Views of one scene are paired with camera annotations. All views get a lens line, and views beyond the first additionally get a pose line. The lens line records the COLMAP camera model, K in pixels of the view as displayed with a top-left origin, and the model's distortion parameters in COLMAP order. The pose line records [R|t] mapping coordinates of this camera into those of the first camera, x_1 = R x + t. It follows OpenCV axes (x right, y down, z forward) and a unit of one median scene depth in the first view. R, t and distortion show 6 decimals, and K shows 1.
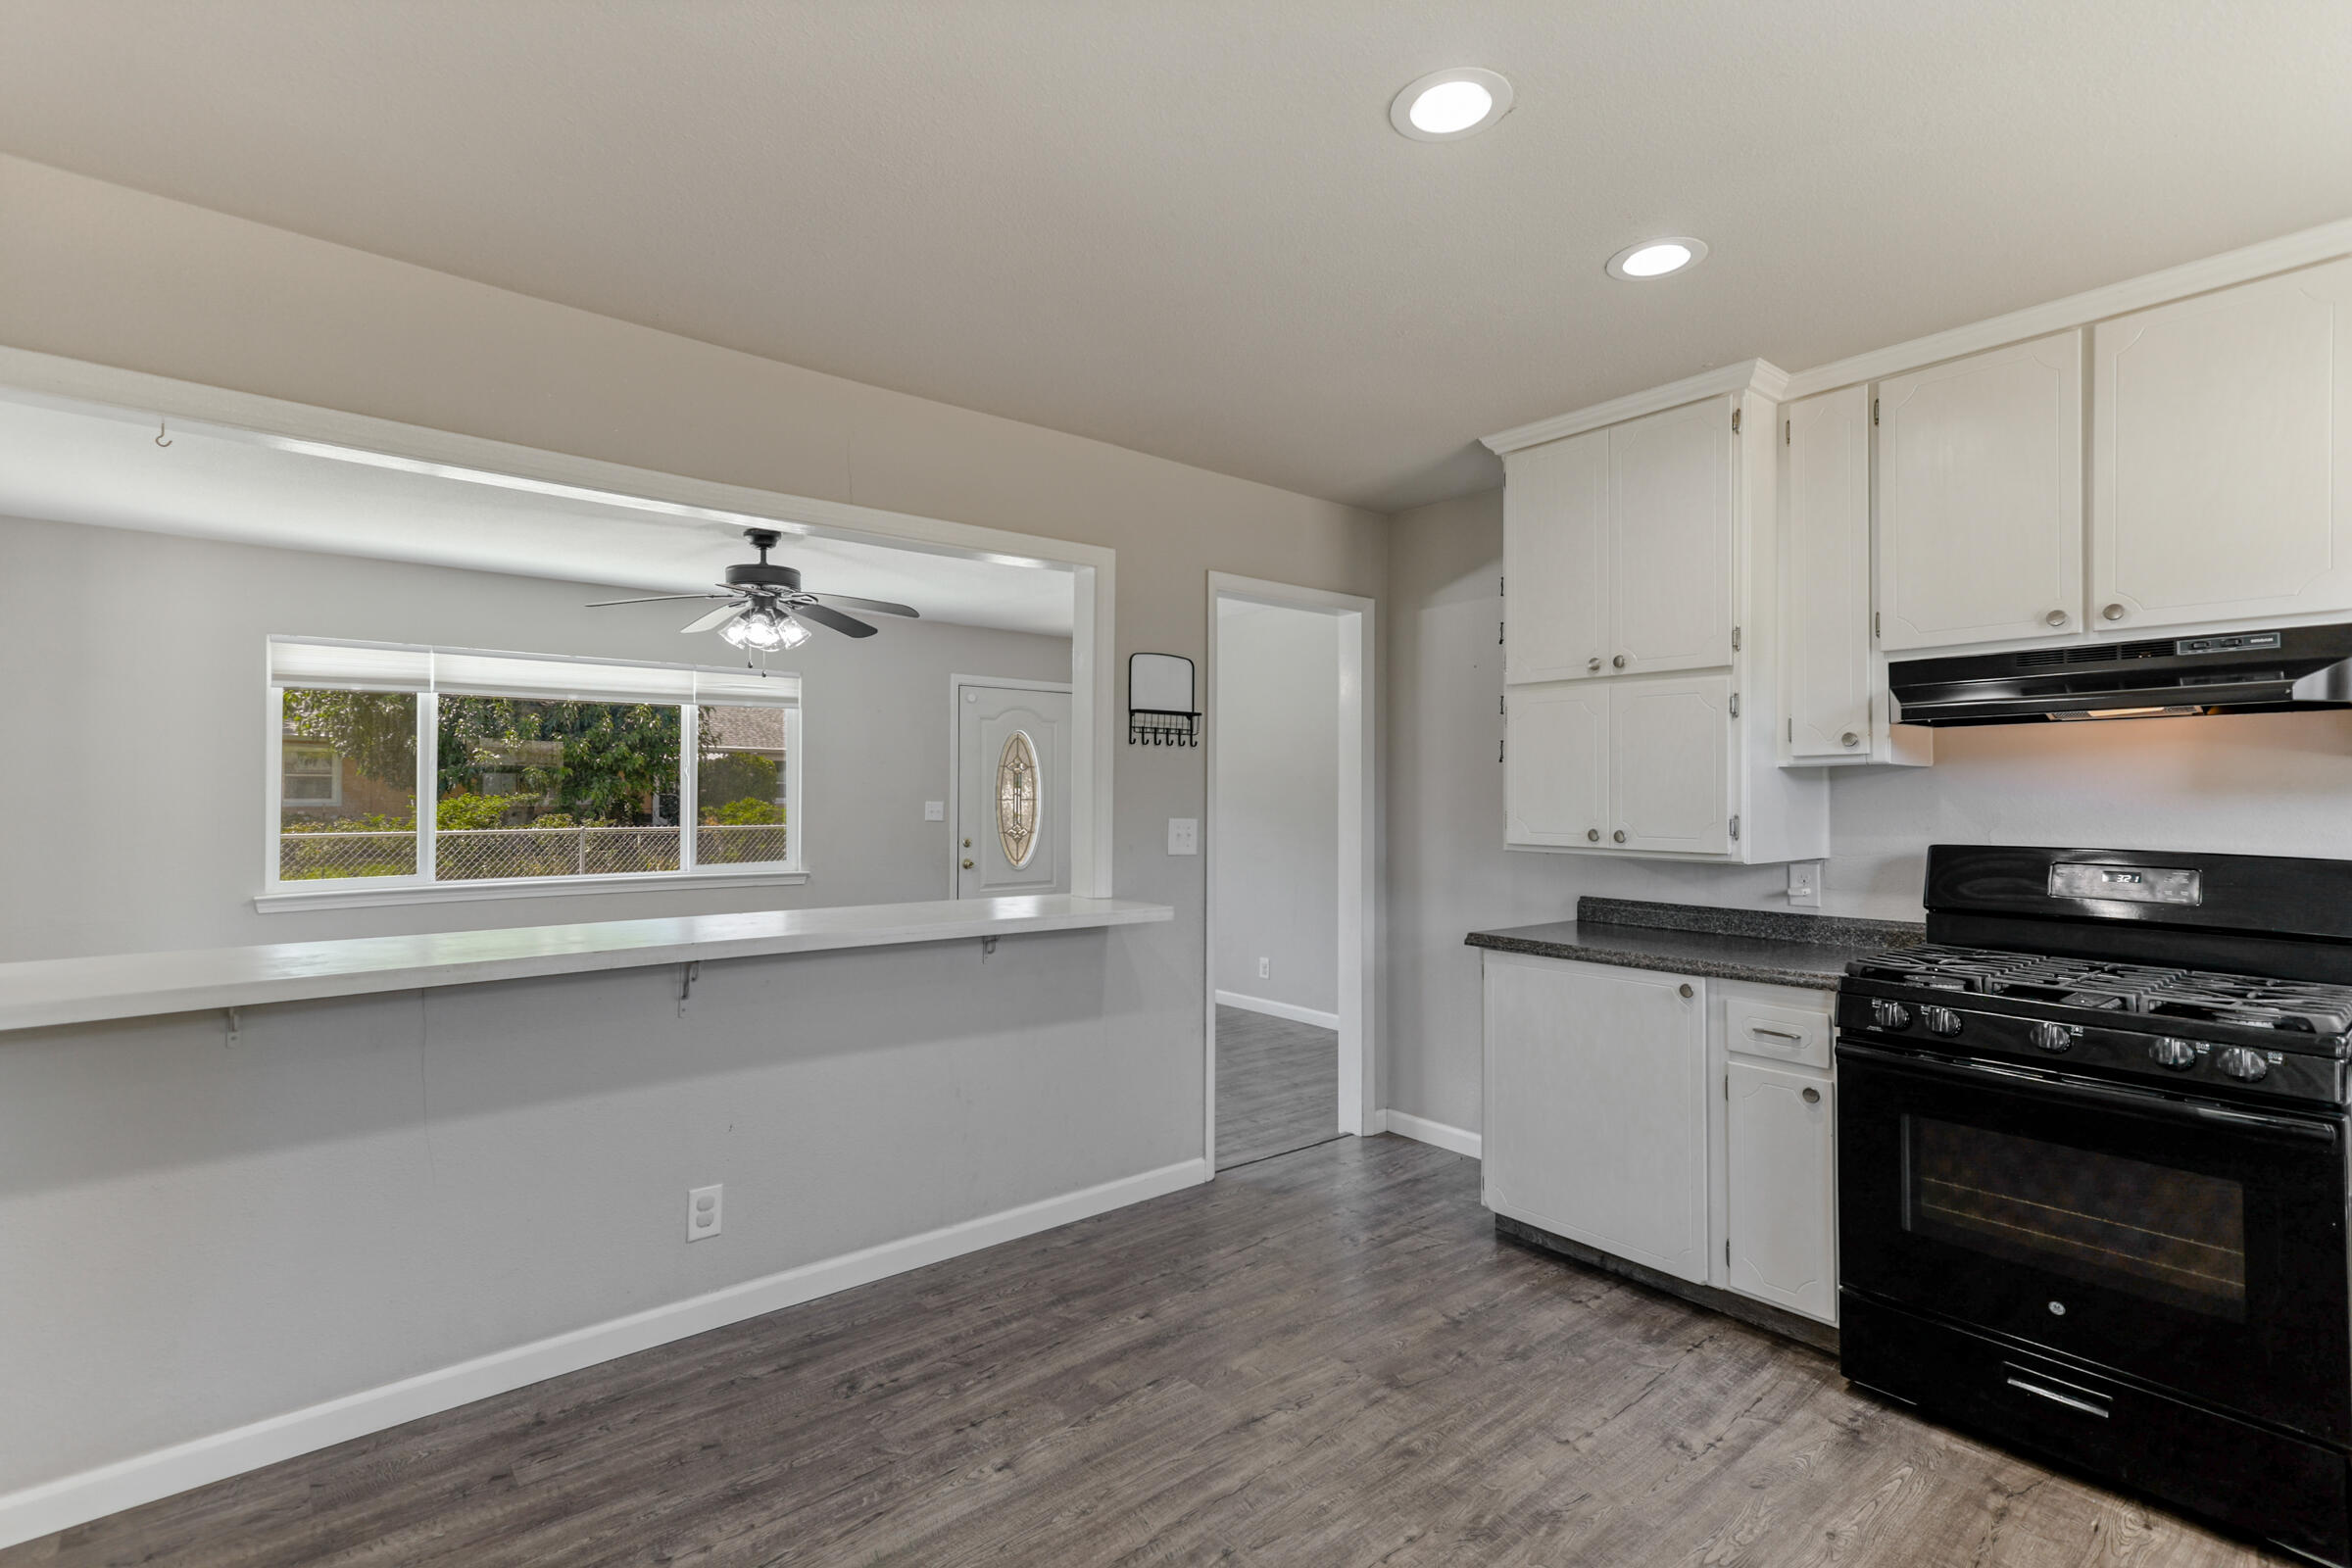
lens RADIAL K [[1075.6, 0, 1176.0], [0, 1075.6, 784.0], [0, 0, 1]] dist [0.002662, 0.000234]
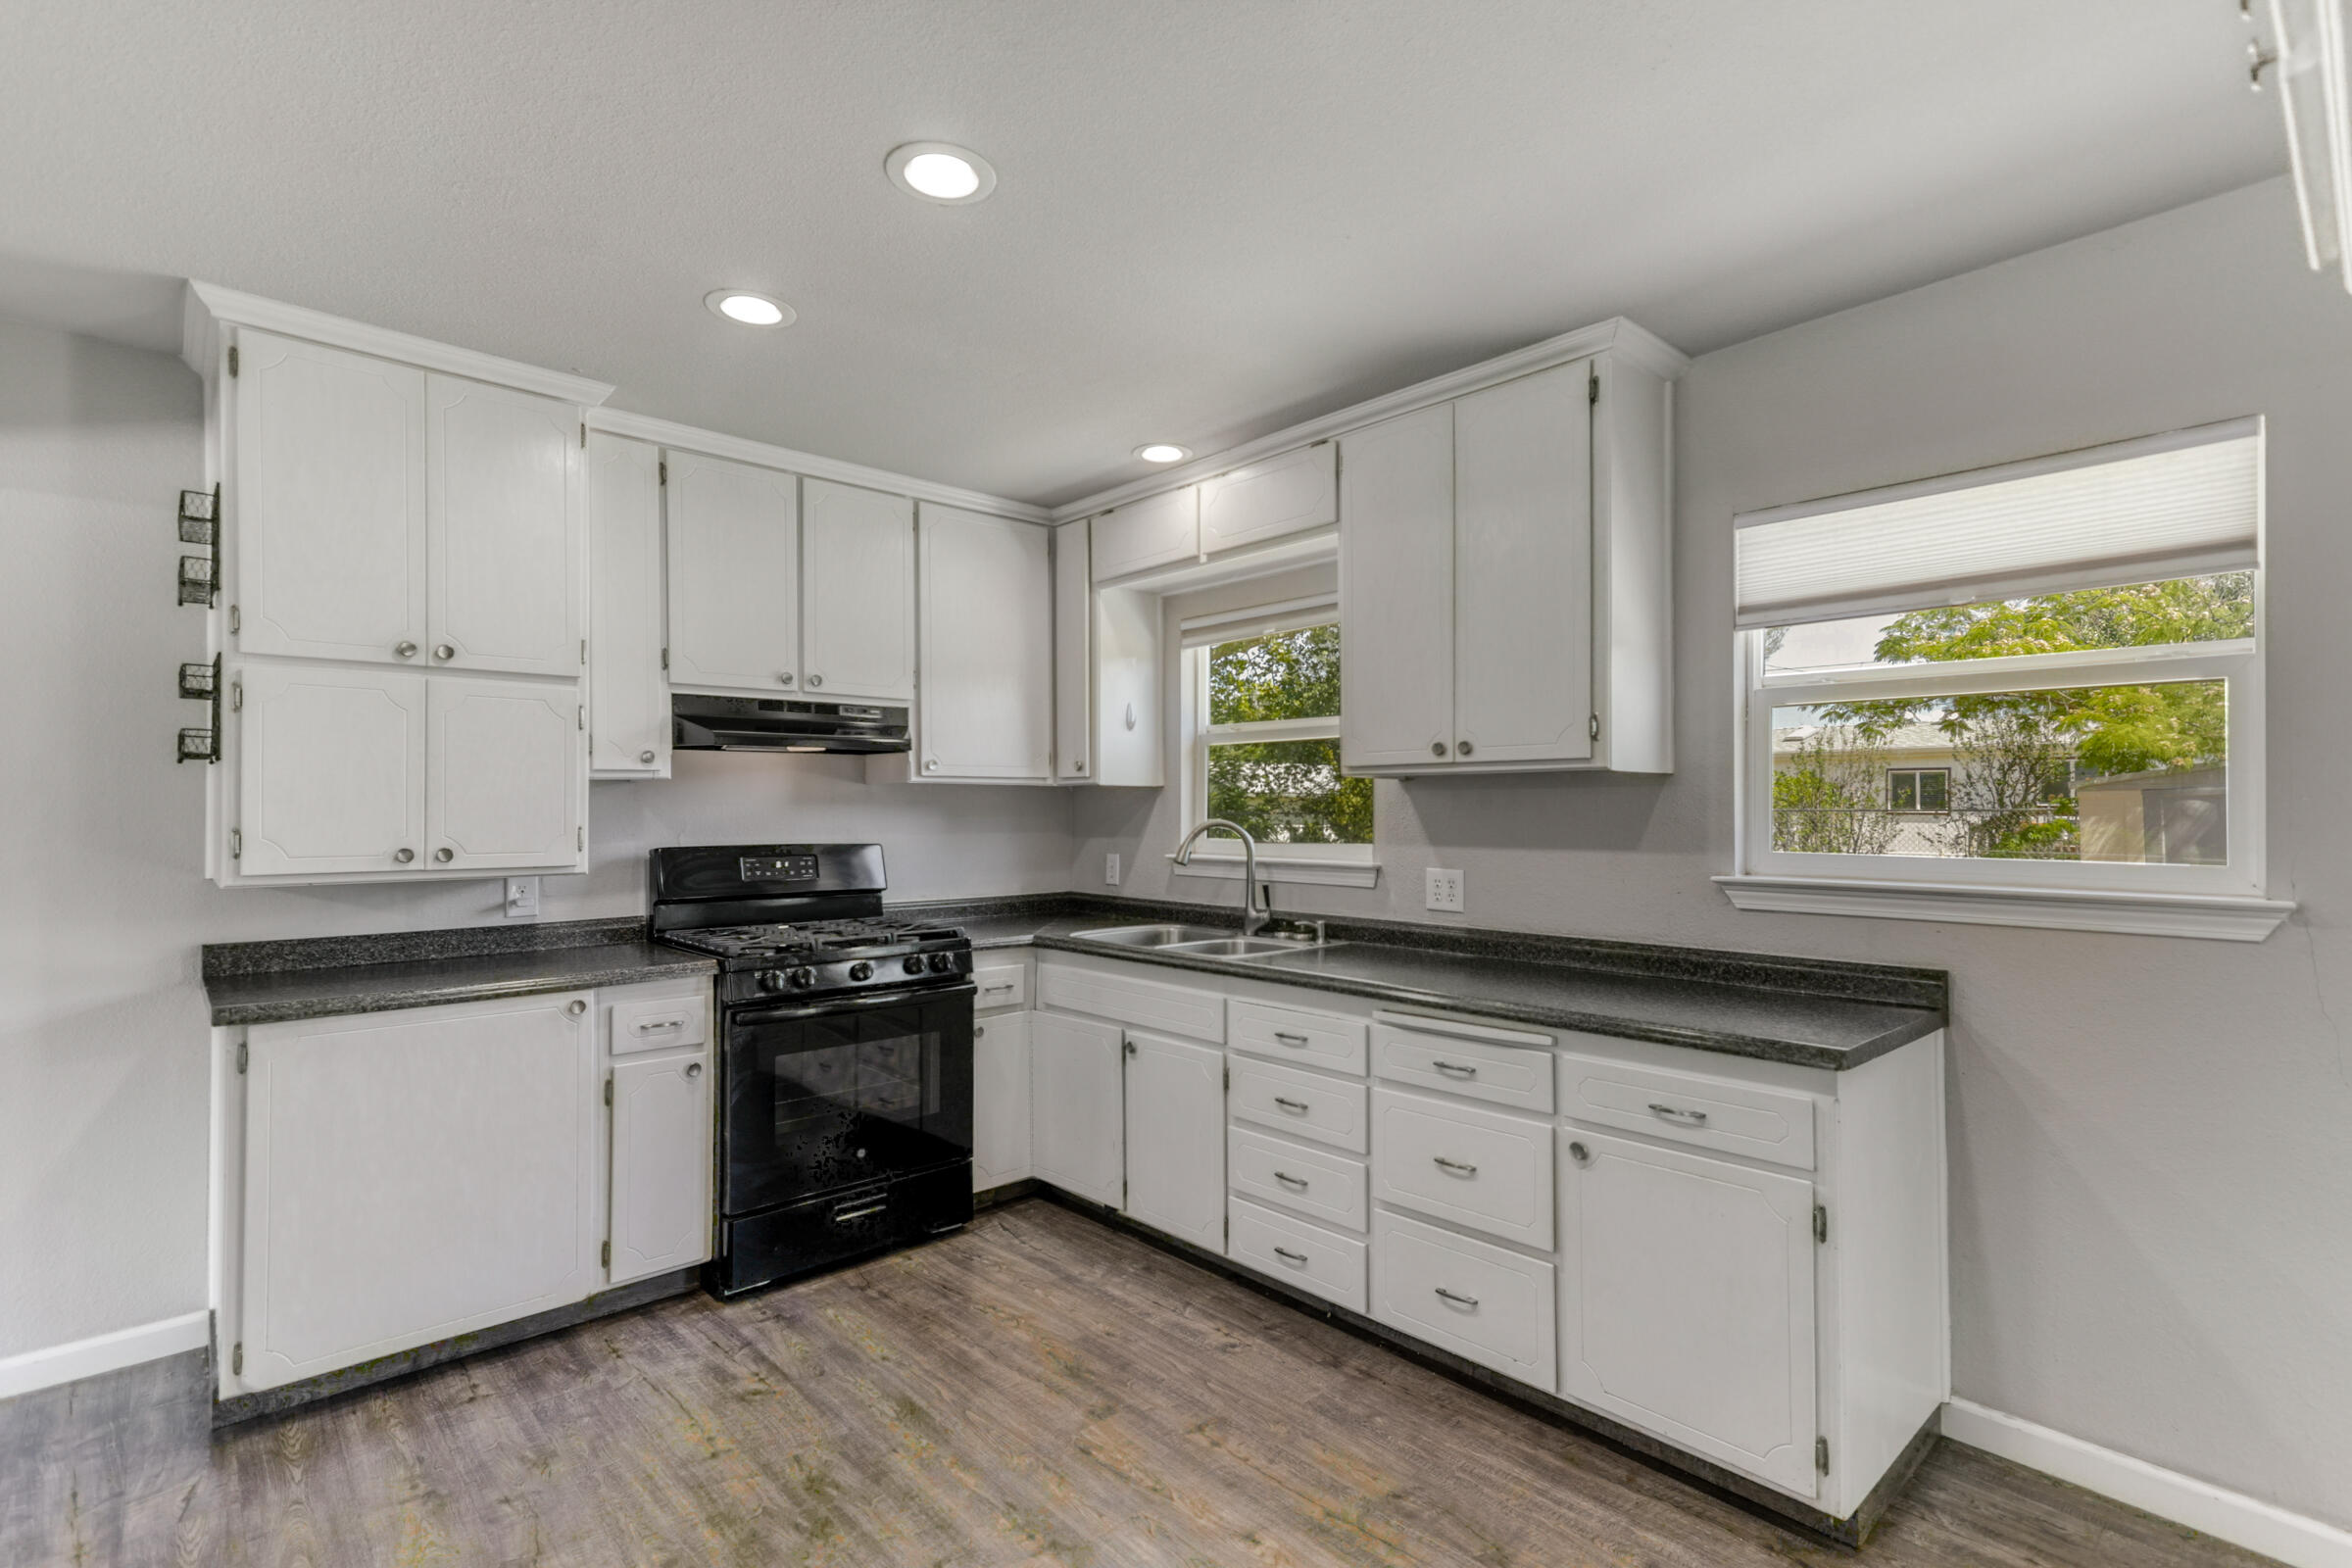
lens RADIAL K [[1072.4, 0, 1180.6], [0, 1072.4, 811.5], [0, 0, 1]] dist [0.010847, 0.000330]
pose [[-0.060603, -0.005724, 0.998146, -0.541413], [-0.009583, 0.999941, 0.005152, 0.004813], [-0.998116, -0.009253, -0.060654, 0.521833]]
